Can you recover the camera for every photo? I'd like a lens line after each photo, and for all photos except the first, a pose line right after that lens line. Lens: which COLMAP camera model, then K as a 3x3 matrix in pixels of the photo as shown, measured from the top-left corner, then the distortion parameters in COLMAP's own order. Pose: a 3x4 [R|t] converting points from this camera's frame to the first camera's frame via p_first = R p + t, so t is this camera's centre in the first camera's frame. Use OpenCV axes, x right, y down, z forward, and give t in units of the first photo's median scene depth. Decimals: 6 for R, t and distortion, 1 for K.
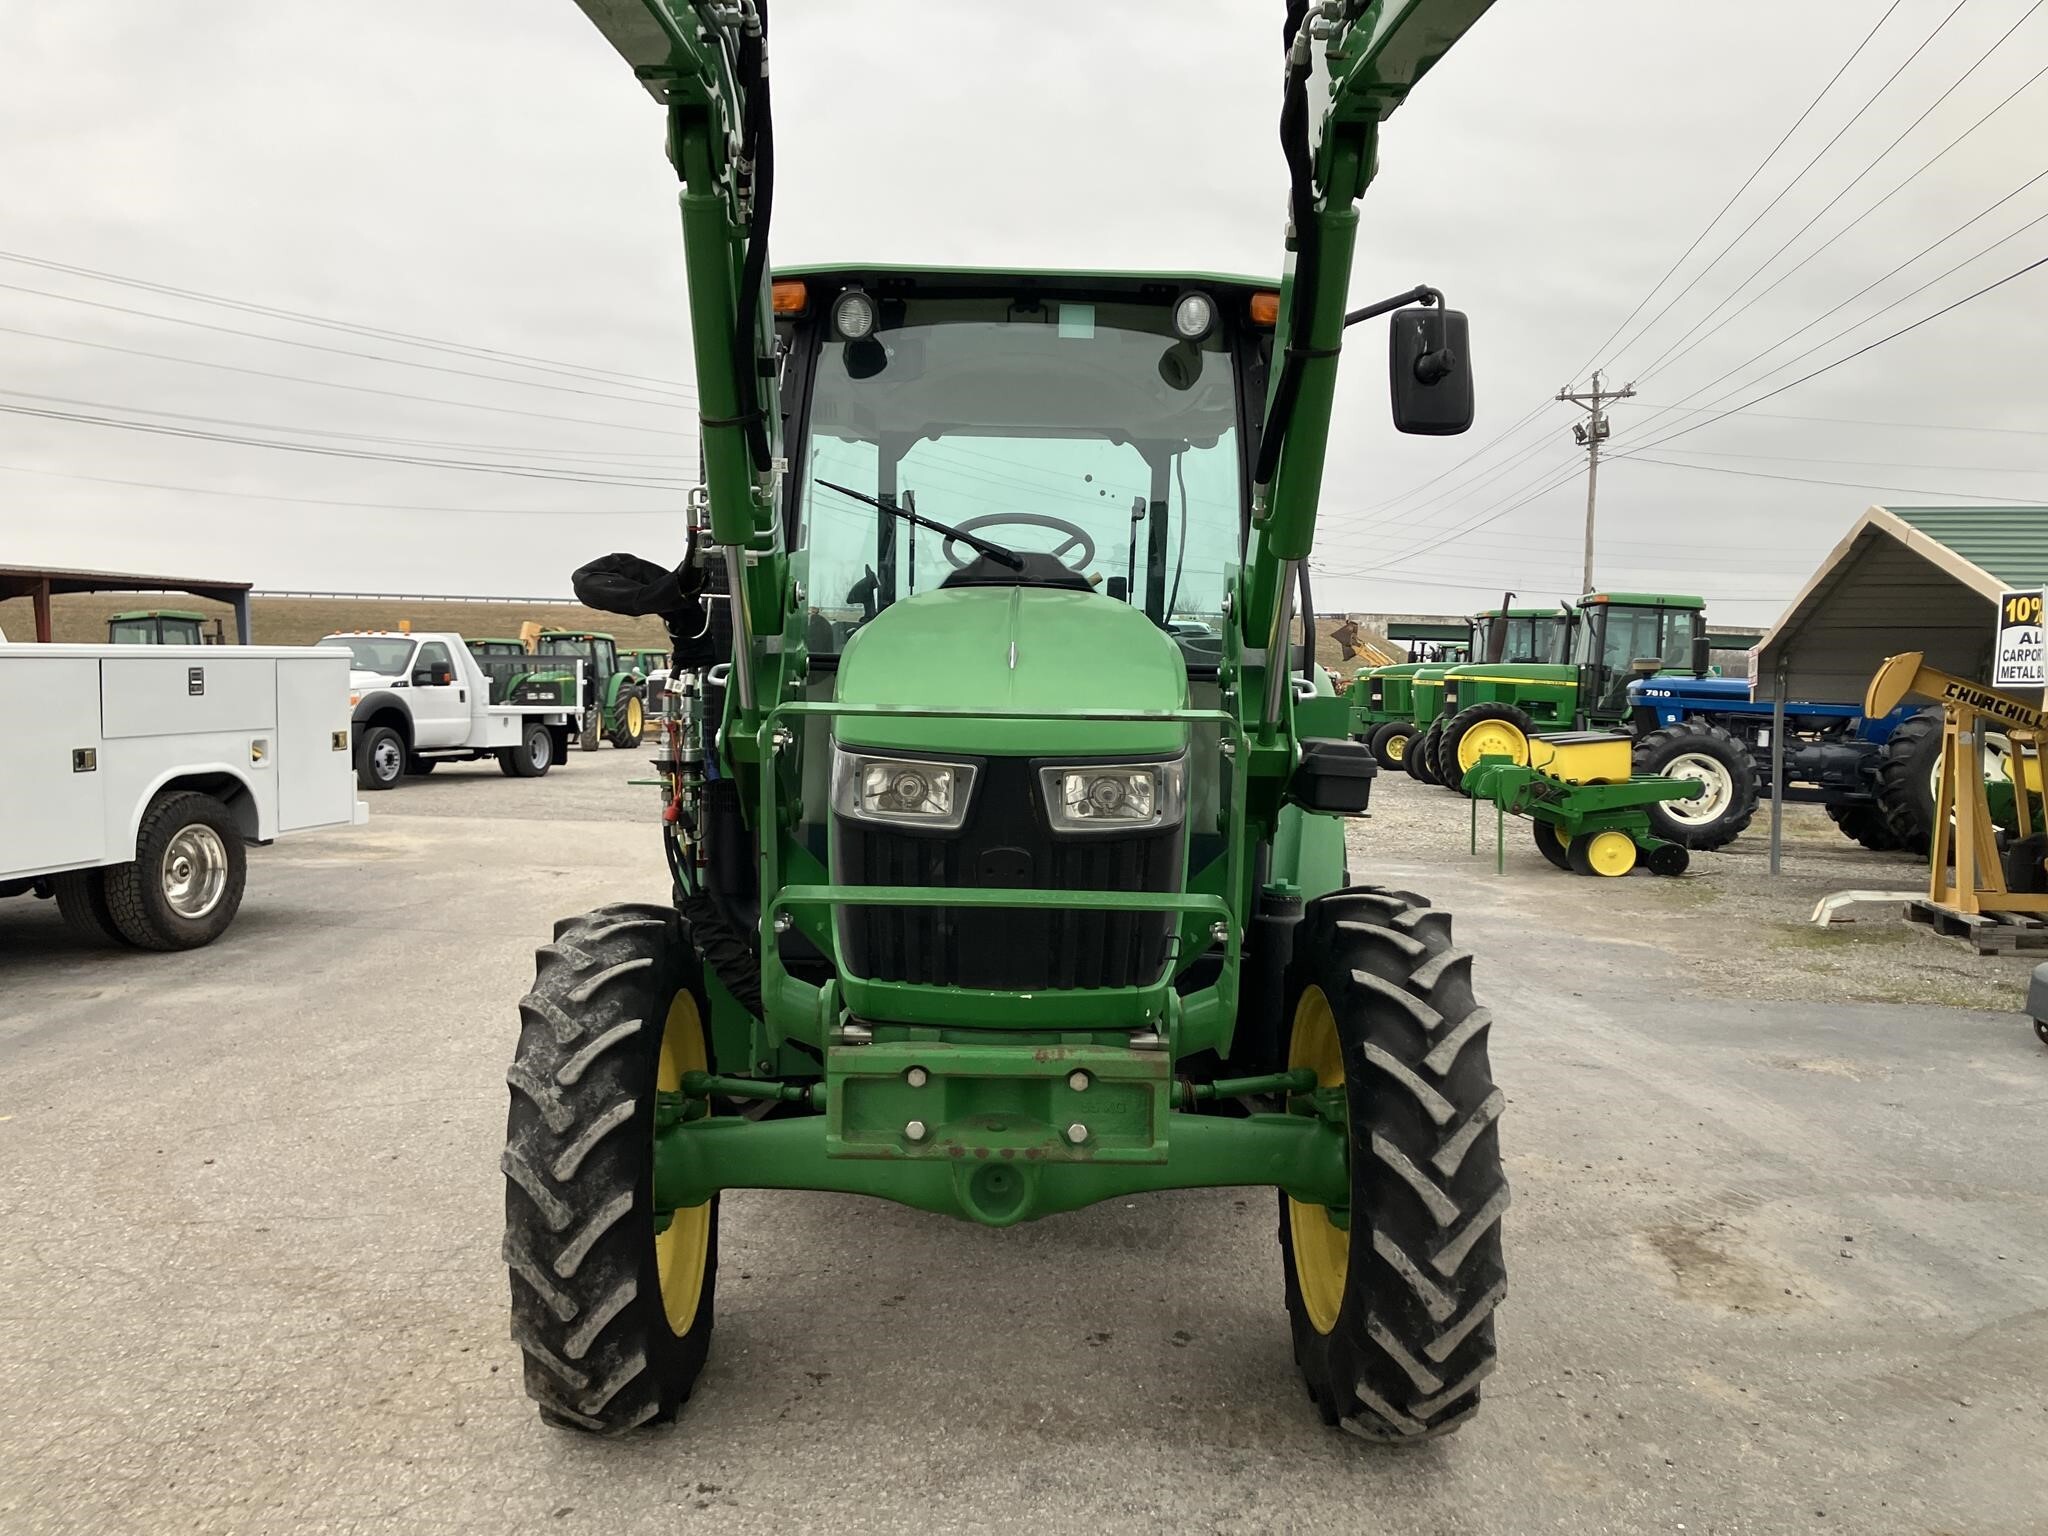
lens RADIAL K [[1681.2, 0, 1022.3], [0, 1681.2, 765.4], [0, 0, 1]] dist [0.020850, -0.011685]
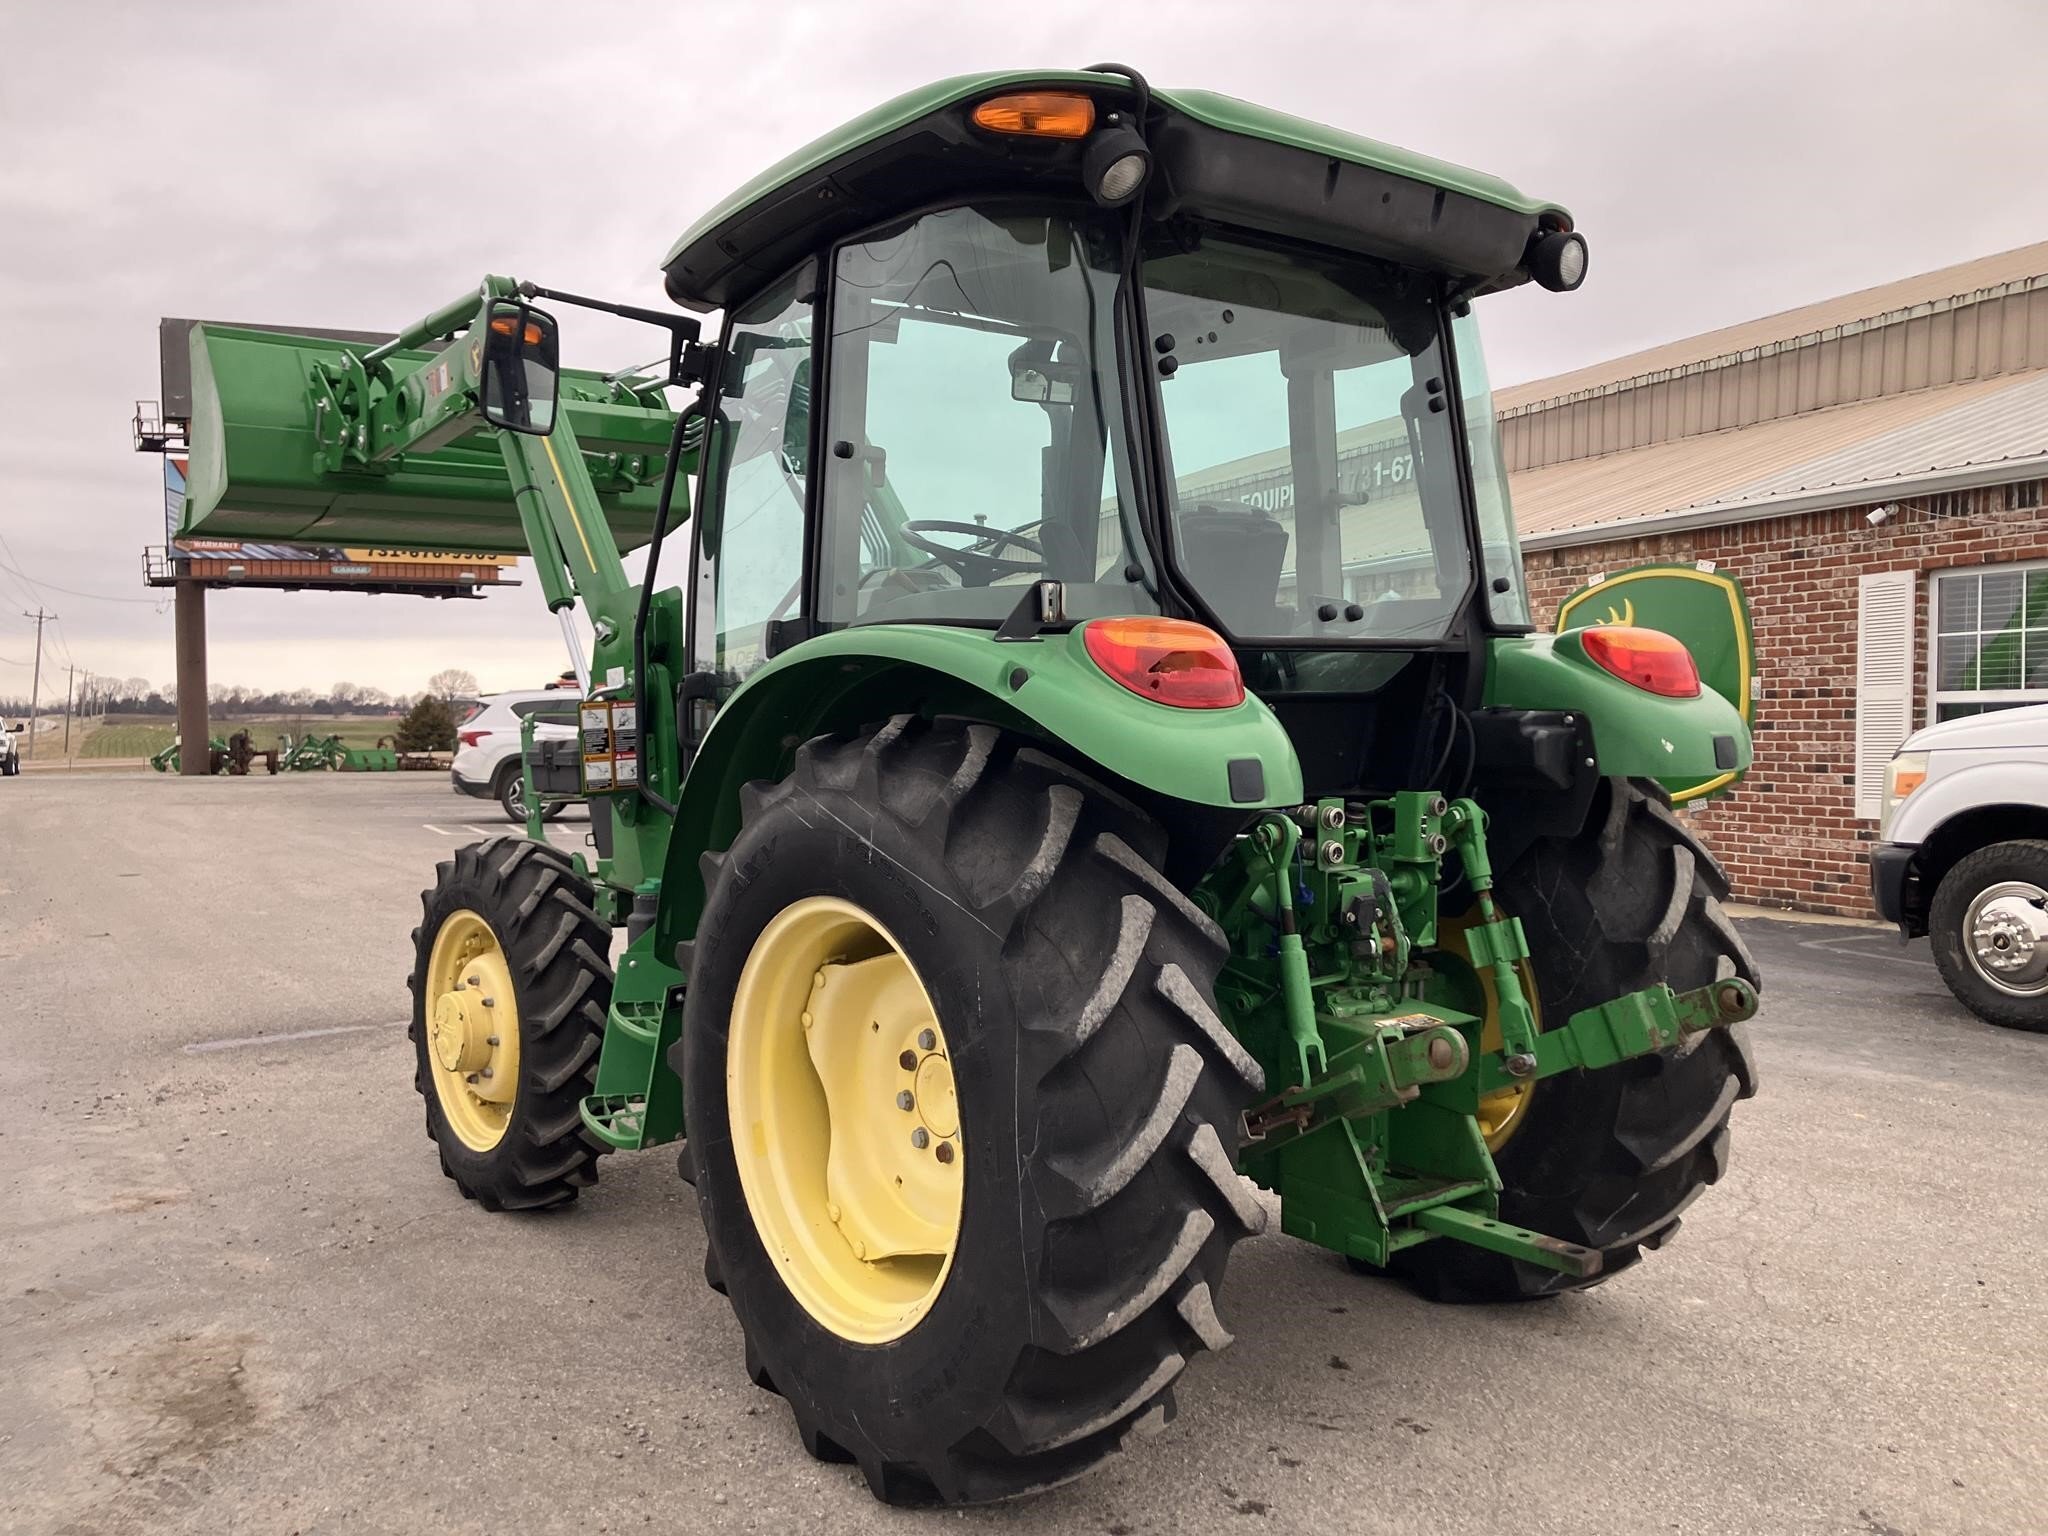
lens RADIAL K [[1681.2, 0, 1005.2], [0, 1681.2, 778.8], [0, 0, 1]] dist [0.020850, -0.011685]
pose [[-0.787150, 0.011832, -0.616648, 0.549262], [-0.035964, 0.997234, 0.065043, -0.060529], [0.615712, 0.073375, -0.784547, 1.710557]]
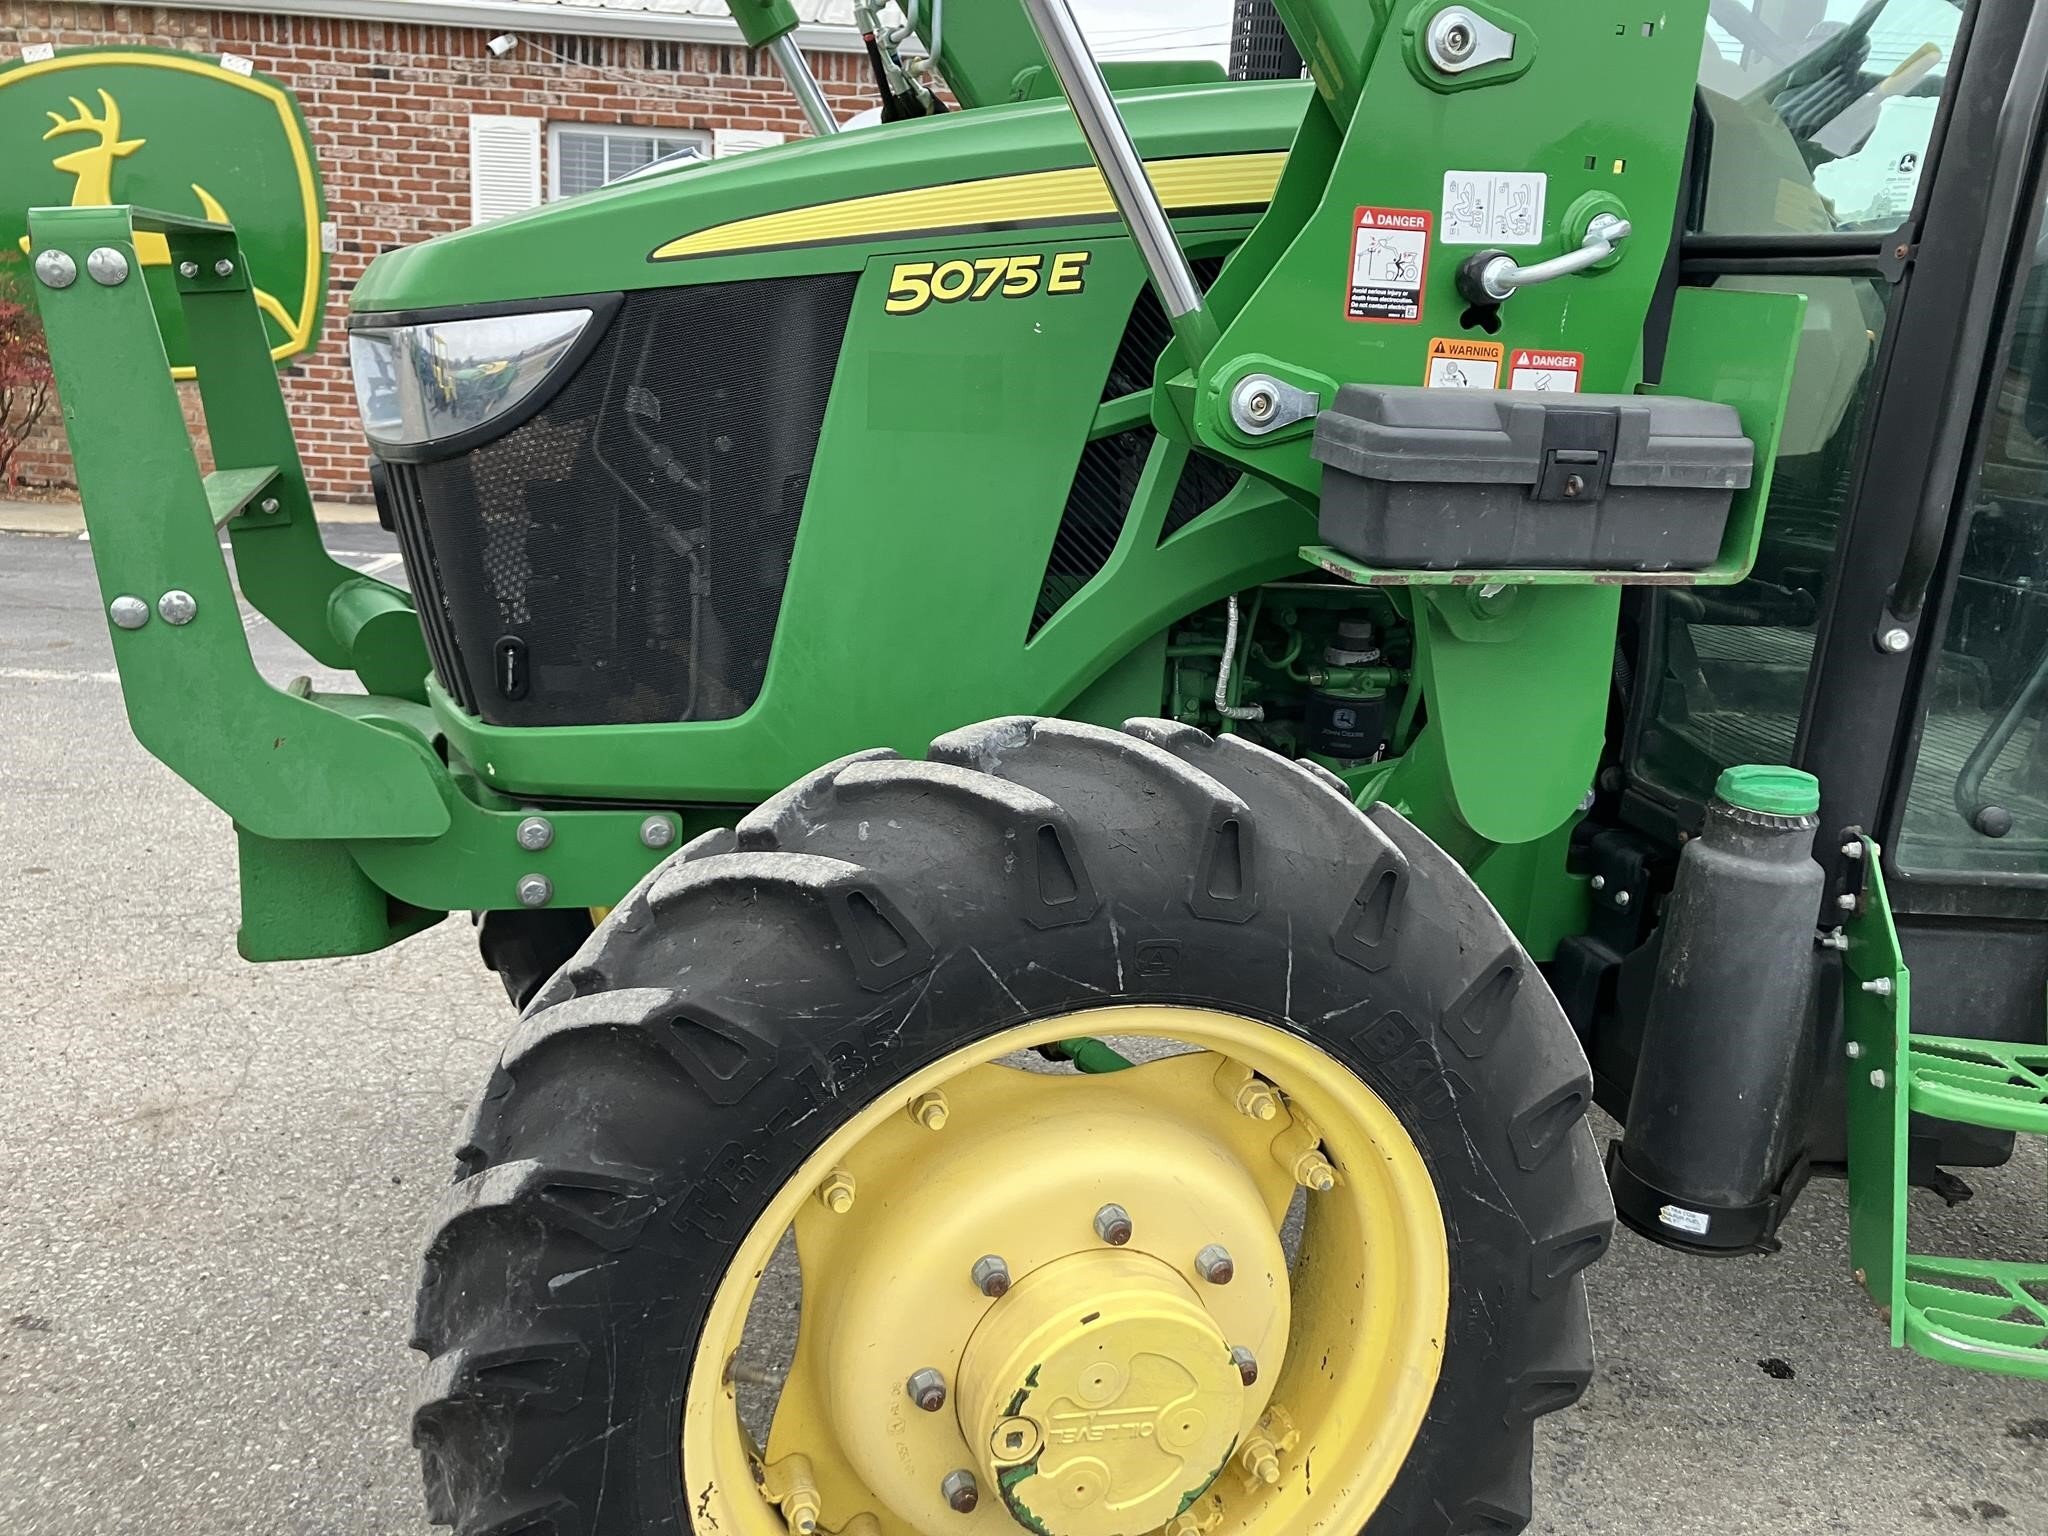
lens RADIAL K [[1681.2, 0, 1003.5], [0, 1681.2, 755.2], [0, 0, 1]] dist [0.020850, -0.011685]
pose [[0.285692, 0.245472, -0.926350, 0.422262], [-0.105070, 0.968834, 0.224326, -0.008755], [0.952544, 0.033243, 0.302580, 0.618206]]
